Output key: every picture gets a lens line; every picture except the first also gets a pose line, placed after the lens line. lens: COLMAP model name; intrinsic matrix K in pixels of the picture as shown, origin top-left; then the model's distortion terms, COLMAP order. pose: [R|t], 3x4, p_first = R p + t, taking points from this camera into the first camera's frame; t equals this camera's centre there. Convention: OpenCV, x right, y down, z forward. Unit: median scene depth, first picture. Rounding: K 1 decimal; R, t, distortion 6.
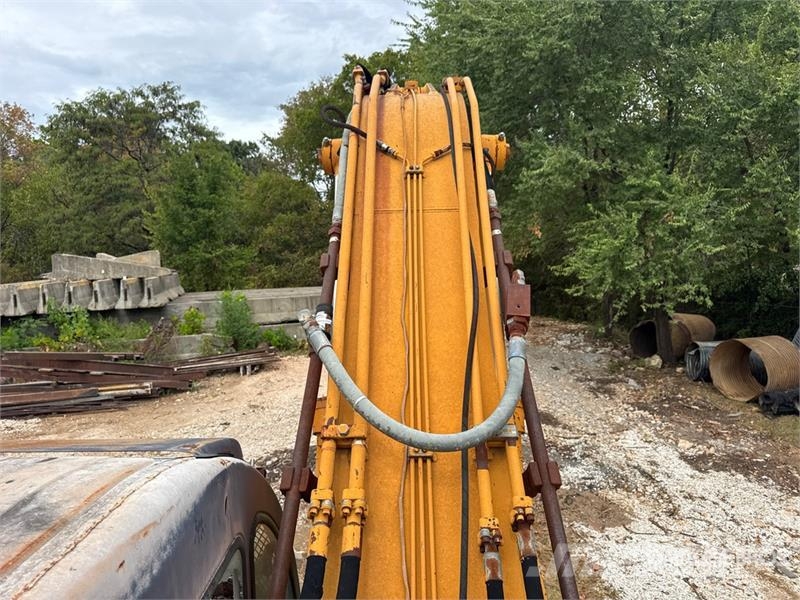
lens RADIAL K [[563.7, 0, 400.0], [0, 563.7, 300.0], [0, 0, 1]] dist [0.066979, -0.078625]
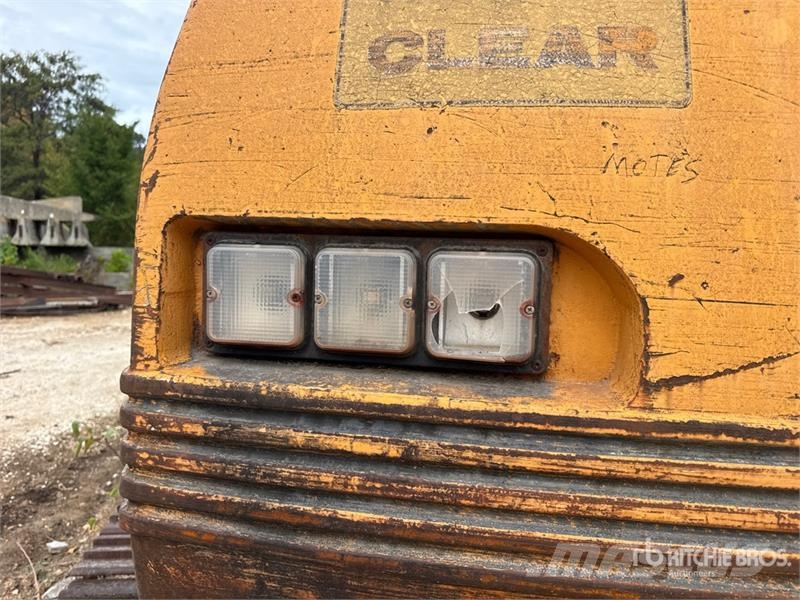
lens RADIAL K [[563.7, 0, 400.0], [0, 563.7, 300.0], [0, 0, 1]] dist [0.066979, -0.078625]
pose [[0.977121, 0.043208, 0.208250, -0.049069], [-0.036255, 0.998654, -0.037090, 0.085205], [-0.209572, 0.028691, 0.977372, -0.092794]]
